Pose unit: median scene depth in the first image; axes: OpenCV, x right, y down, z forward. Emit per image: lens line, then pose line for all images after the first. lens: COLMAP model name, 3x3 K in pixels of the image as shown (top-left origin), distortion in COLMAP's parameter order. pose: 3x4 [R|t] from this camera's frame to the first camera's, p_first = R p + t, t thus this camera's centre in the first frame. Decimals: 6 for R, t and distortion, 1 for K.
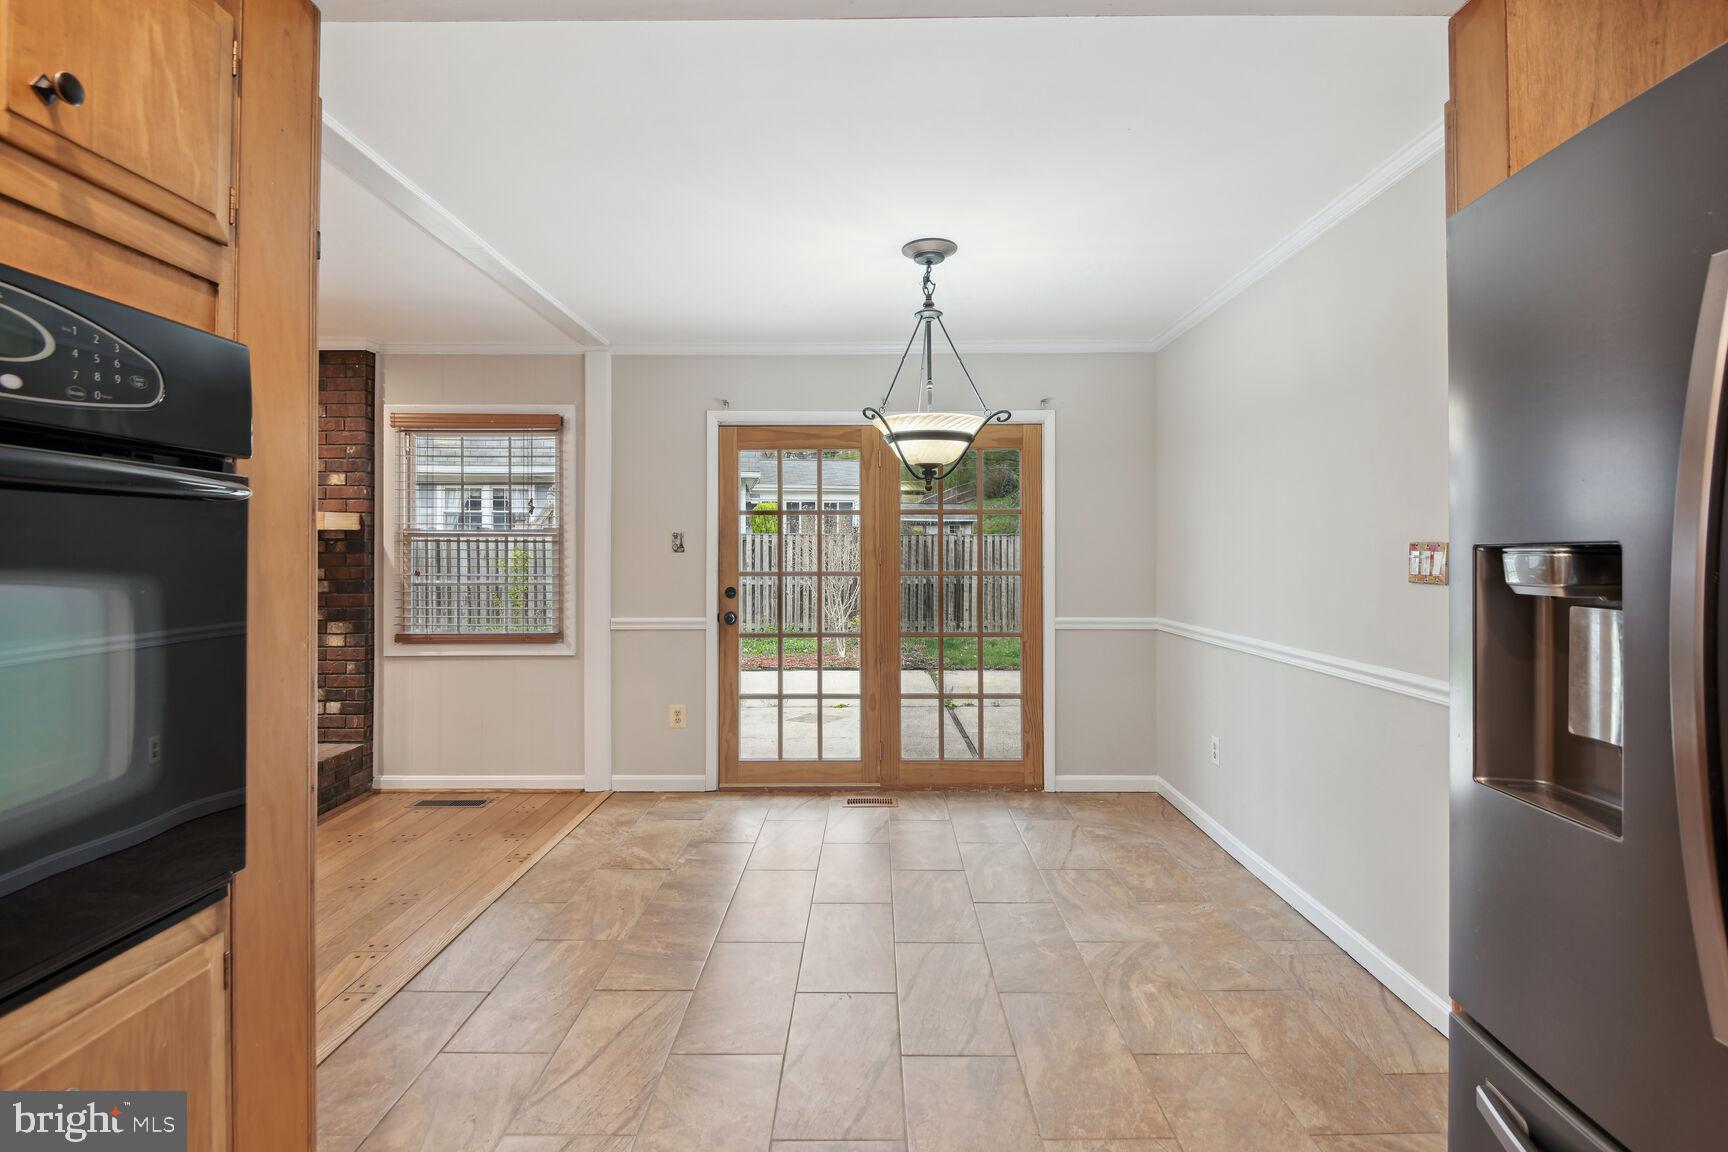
lens RADIAL K [[807.0, 0, 840.3], [0, 807.0, 550.6], [0, 0, 1]] dist [0.010938, -0.012943]
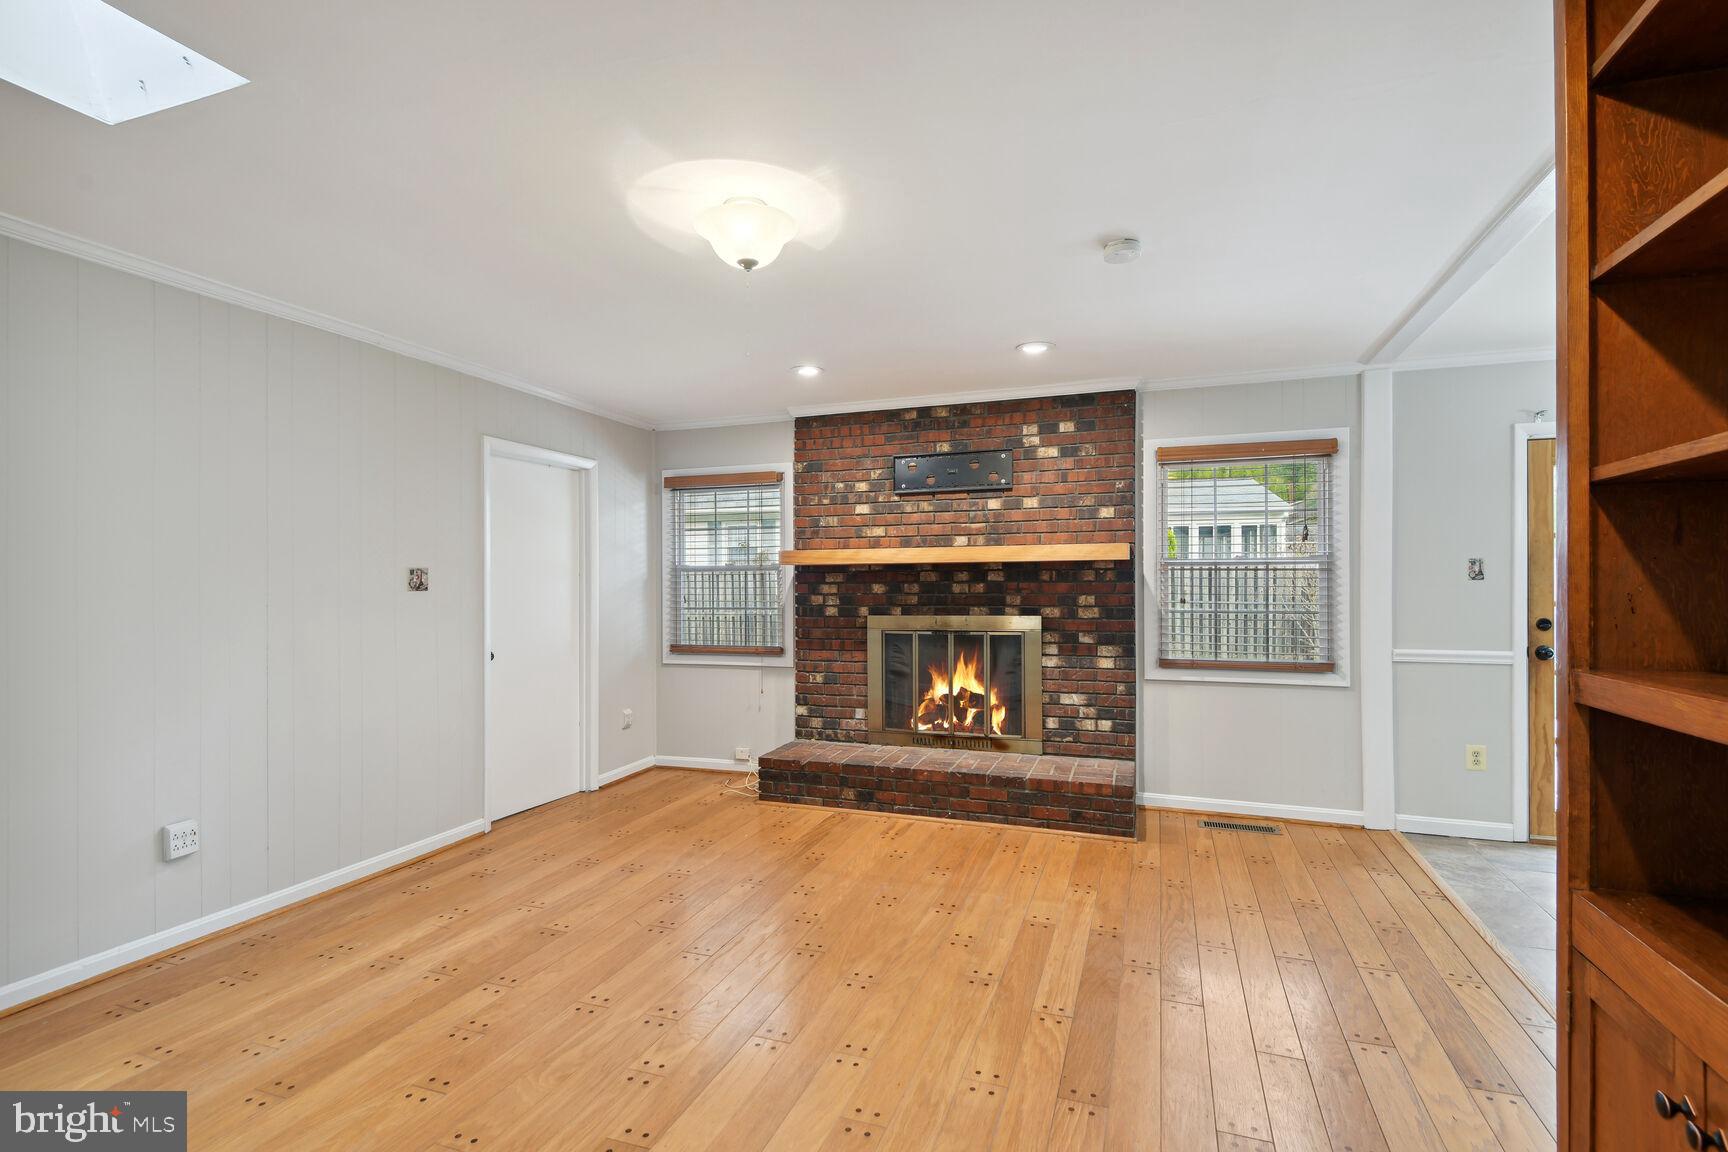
lens RADIAL K [[807.0, 0, 853.2], [0, 807.0, 585.7], [0, 0, 1]] dist [0.010938, -0.012943]
pose [[0.936848, -0.000366, -0.349737, -0.551494], [0.002650, 0.999978, 0.006054, 0.001396], [0.349727, -0.006599, 0.936828, -0.115705]]
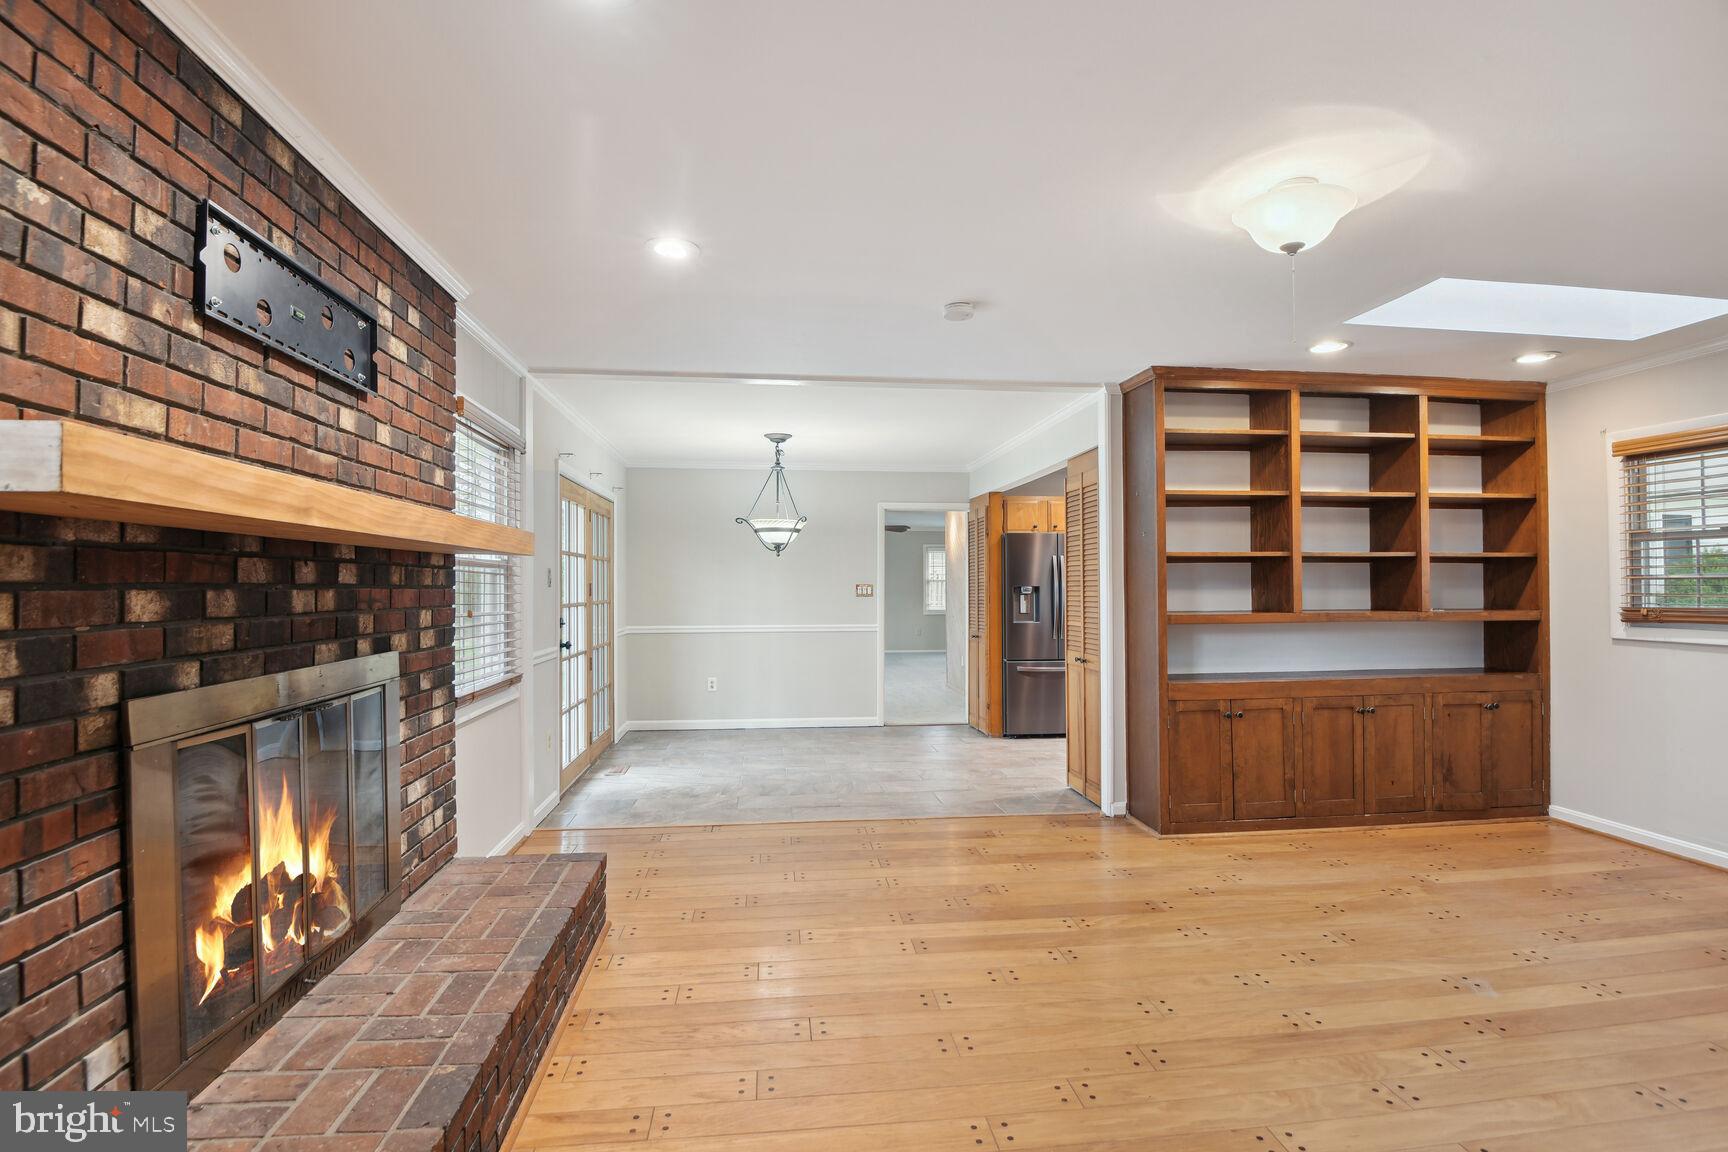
lens RADIAL K [[807.0, 0, 849.9], [0, 807.0, 575.2], [0, 0, 1]] dist [0.010938, -0.012943]
pose [[-0.111567, 0.015955, 0.993629, -1.306483], [0.002206, 0.999873, -0.015807, 0.005186], [-0.993754, 0.000428, -0.111588, 0.727884]]
